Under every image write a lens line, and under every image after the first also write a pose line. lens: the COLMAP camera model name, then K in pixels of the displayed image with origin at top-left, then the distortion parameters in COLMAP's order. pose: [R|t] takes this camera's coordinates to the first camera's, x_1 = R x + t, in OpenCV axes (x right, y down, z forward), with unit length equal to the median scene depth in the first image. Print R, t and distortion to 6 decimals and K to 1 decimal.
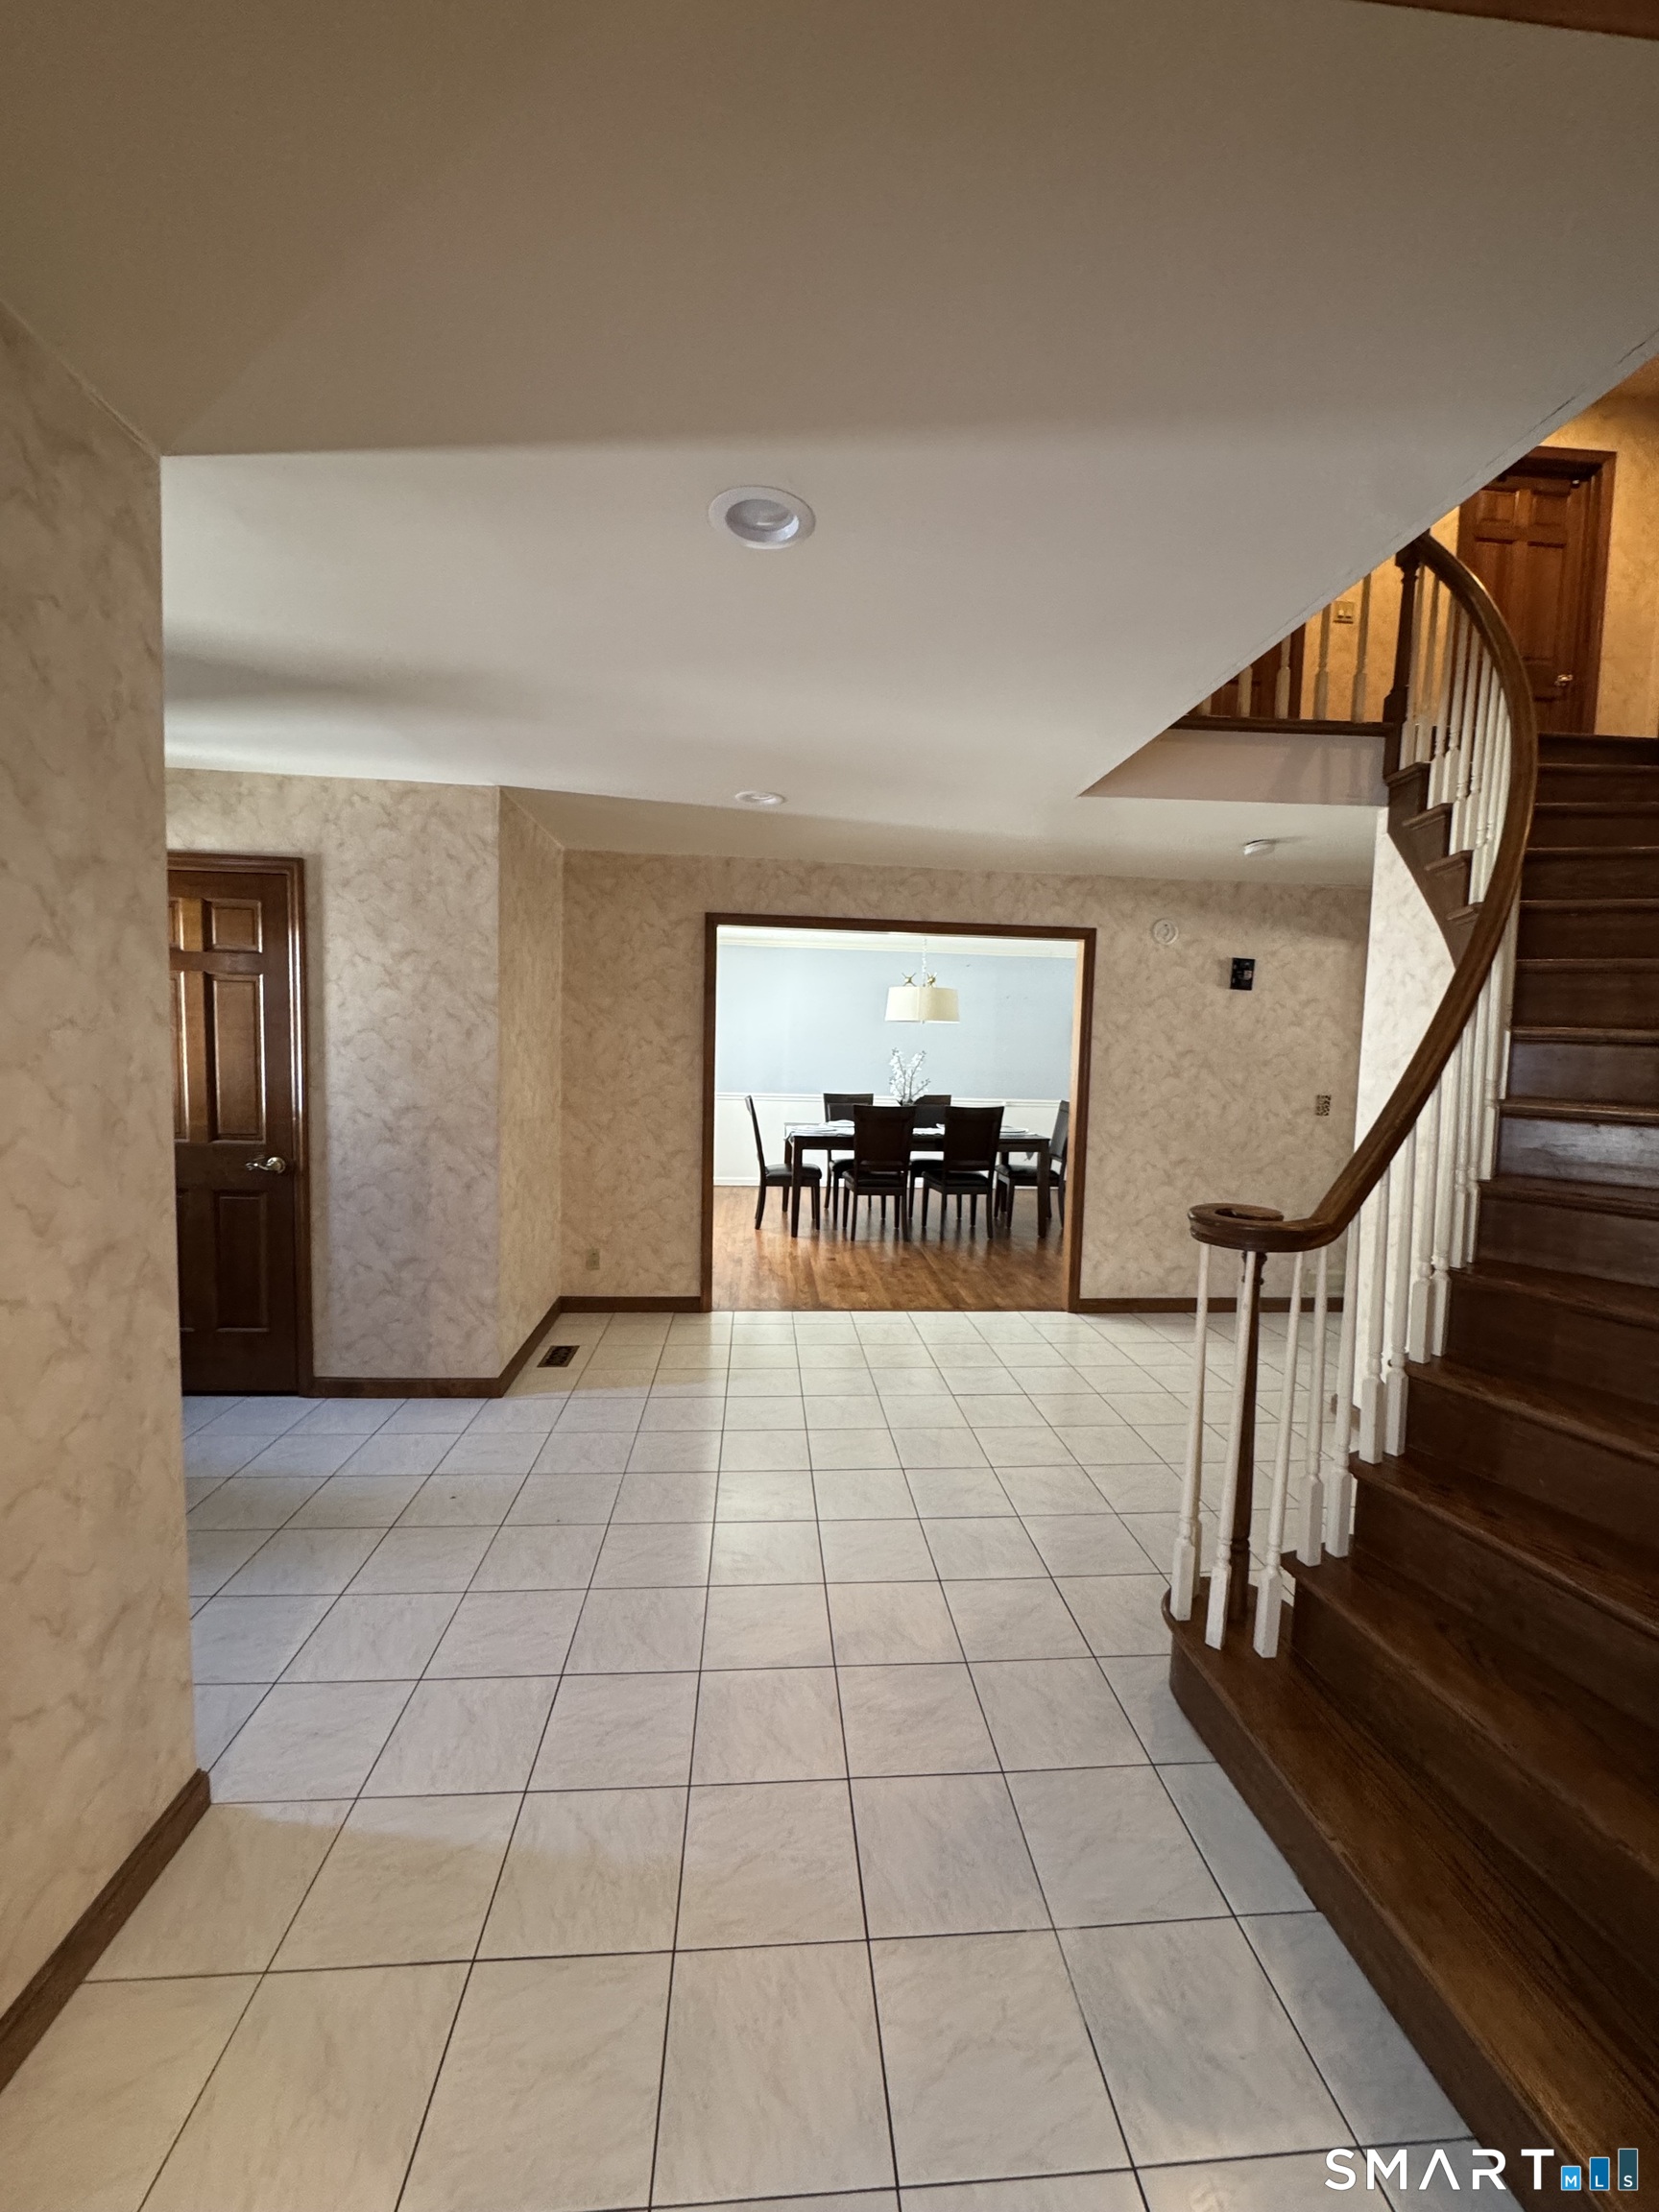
lens RADIAL K [[897.0, 0, 827.4], [0, 897.0, 1113.1], [0, 0, 1]] dist [0.000016, 0.000000]
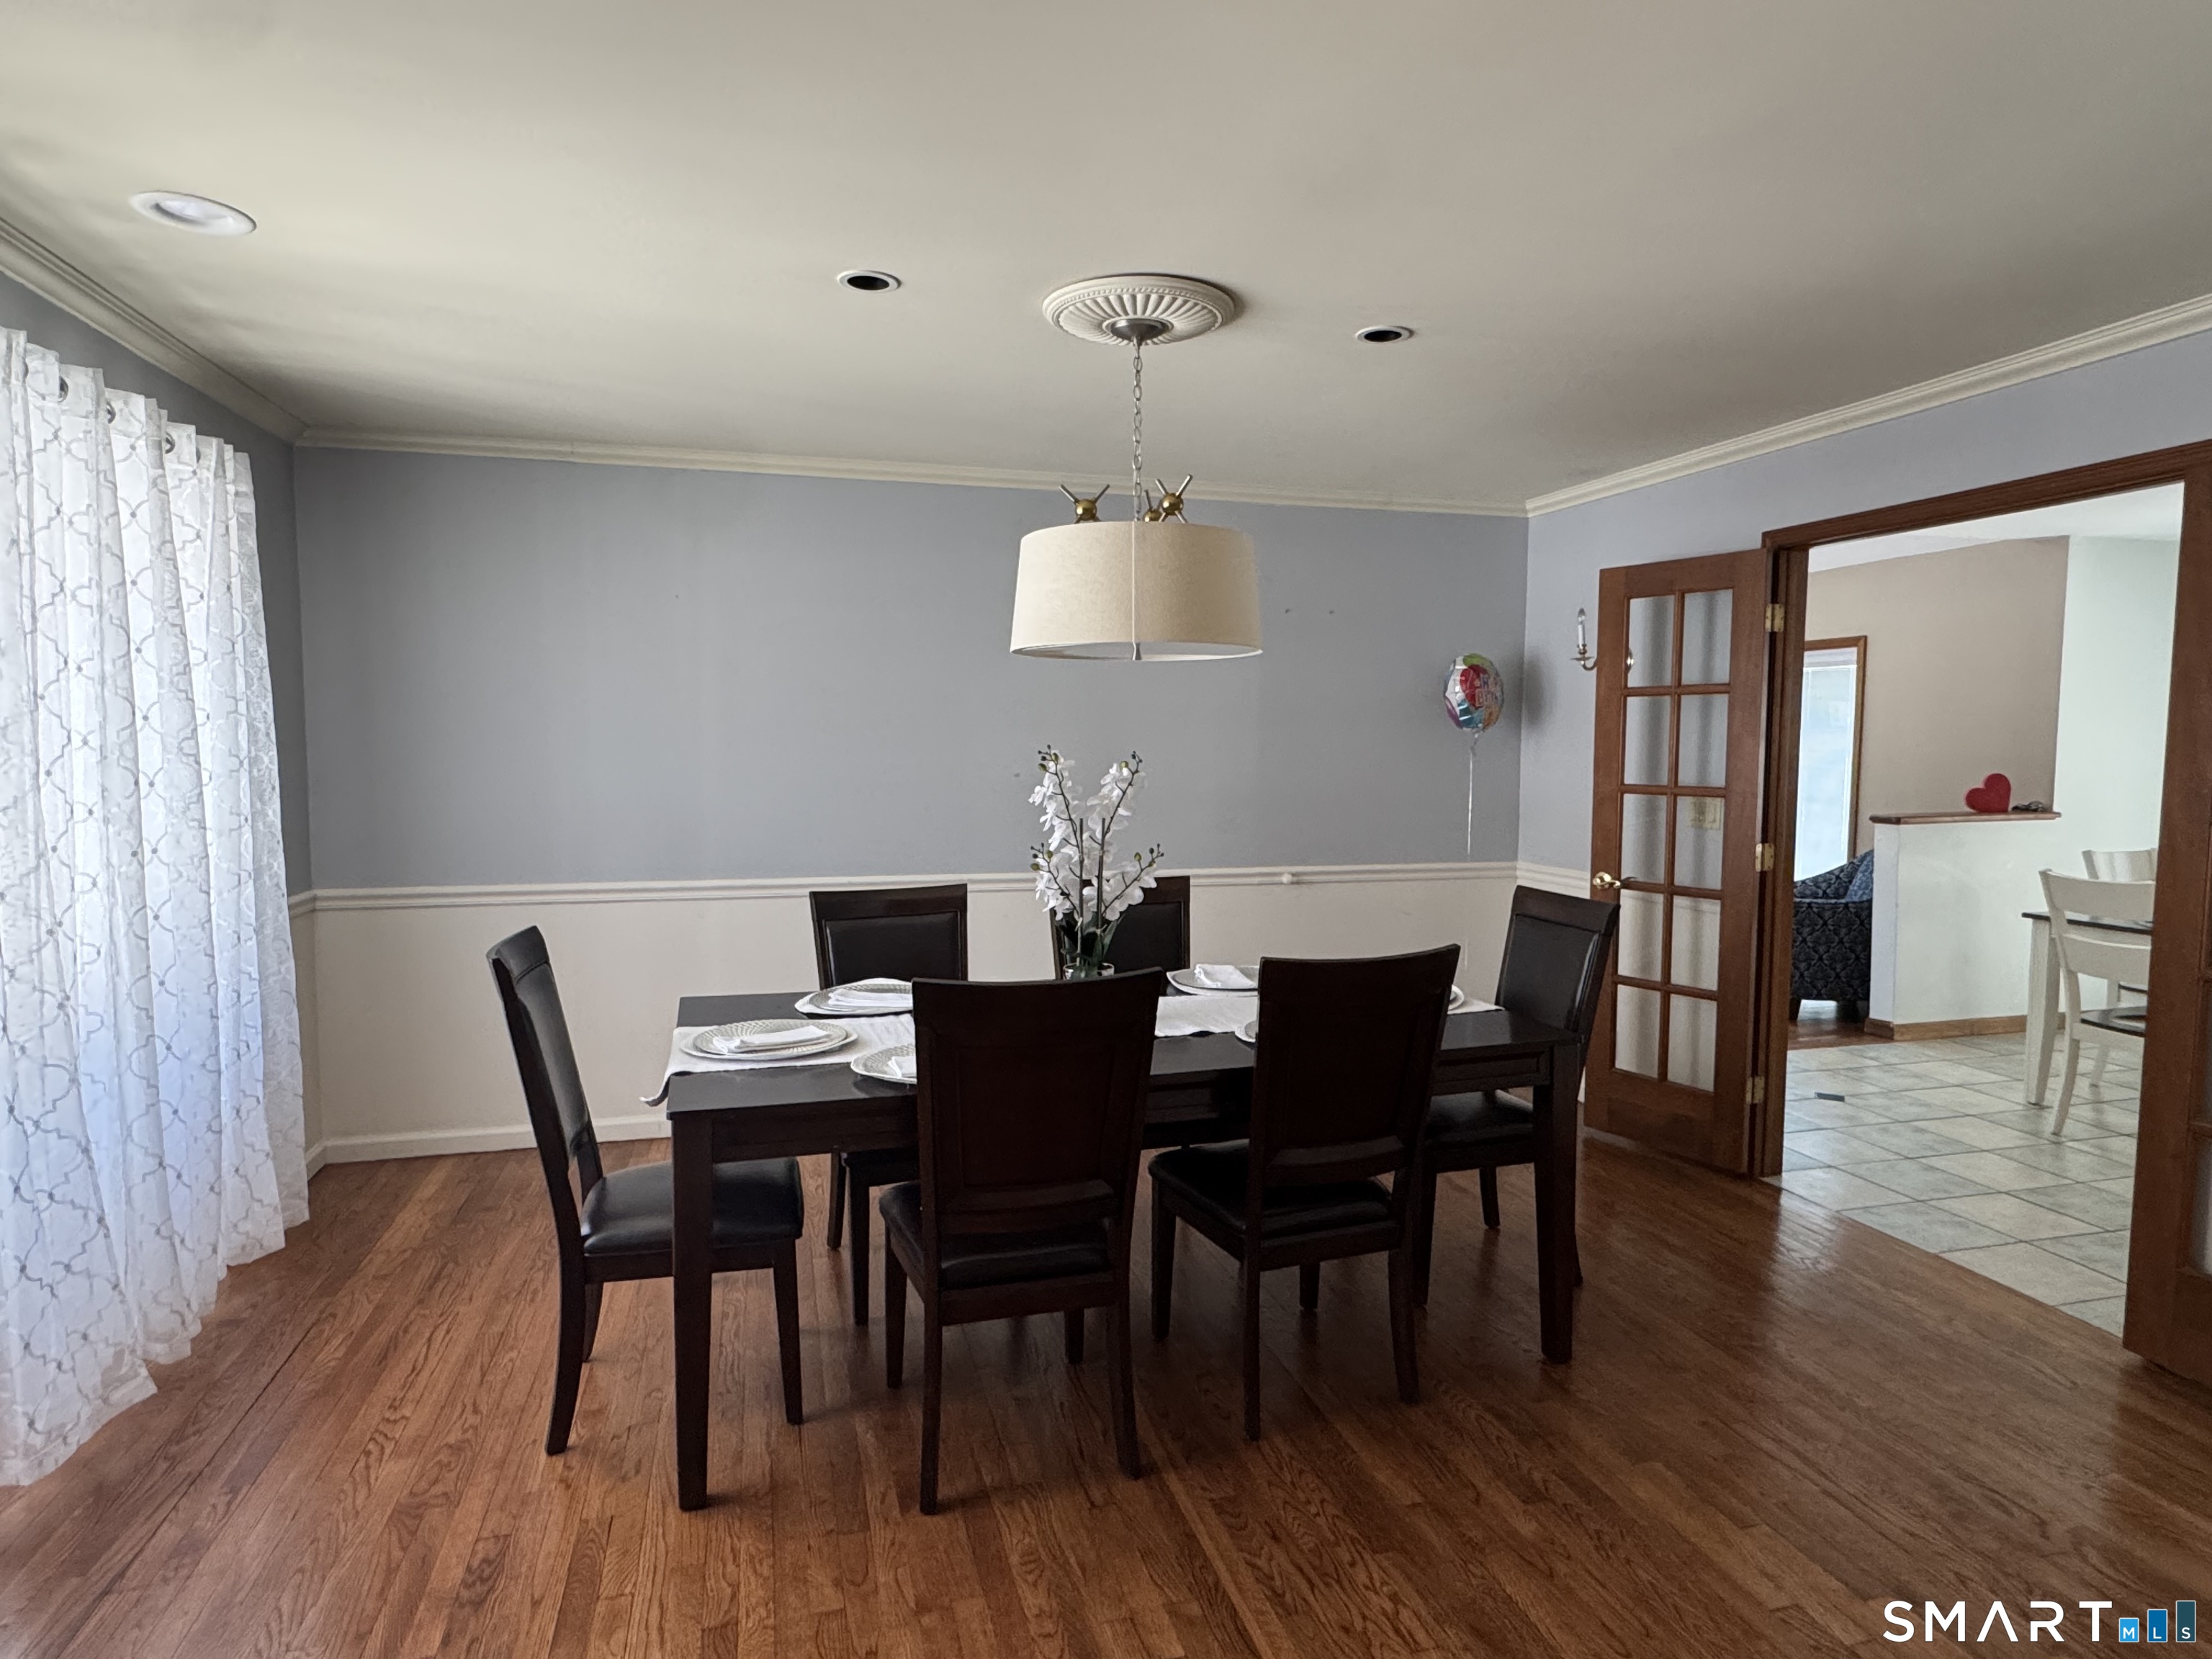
lens RADIAL K [[1215.6, 0, 1098.6], [0, 1215.6, 829.6], [0, 0, 1]] dist [-0.001033, 0.000127]
pose [[0.980091, -0.037745, 0.194928, 0.014211], [0.035131, 0.999241, 0.016851, -0.050969], [-0.195416, -0.009667, 0.980673, 0.607242]]
